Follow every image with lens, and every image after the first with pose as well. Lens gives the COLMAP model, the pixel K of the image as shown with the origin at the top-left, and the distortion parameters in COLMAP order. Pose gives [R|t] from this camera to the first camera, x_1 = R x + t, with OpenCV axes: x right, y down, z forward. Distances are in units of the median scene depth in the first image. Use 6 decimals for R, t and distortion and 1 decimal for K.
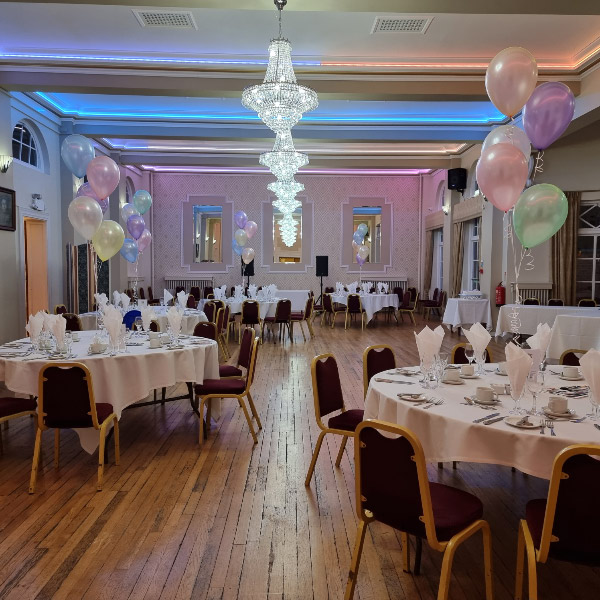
lens RADIAL K [[551.5, 0, 304.2], [0, 551.5, 302.9], [0, 0, 1]] dist [0.103269, 0.000000]
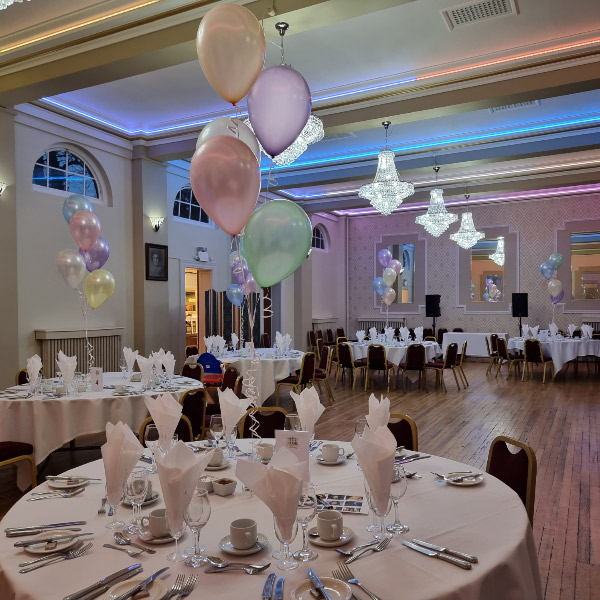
lens RADIAL K [[551.5, 0, 305.2], [0, 551.5, 323.8], [0, 0, 1]] dist [0.103269, 0.000000]
pose [[0.882558, 0.002938, -0.470194, 0.185219], [-0.018664, 0.999411, -0.028788, -0.008054], [0.469833, 0.034183, 0.882094, 0.094118]]
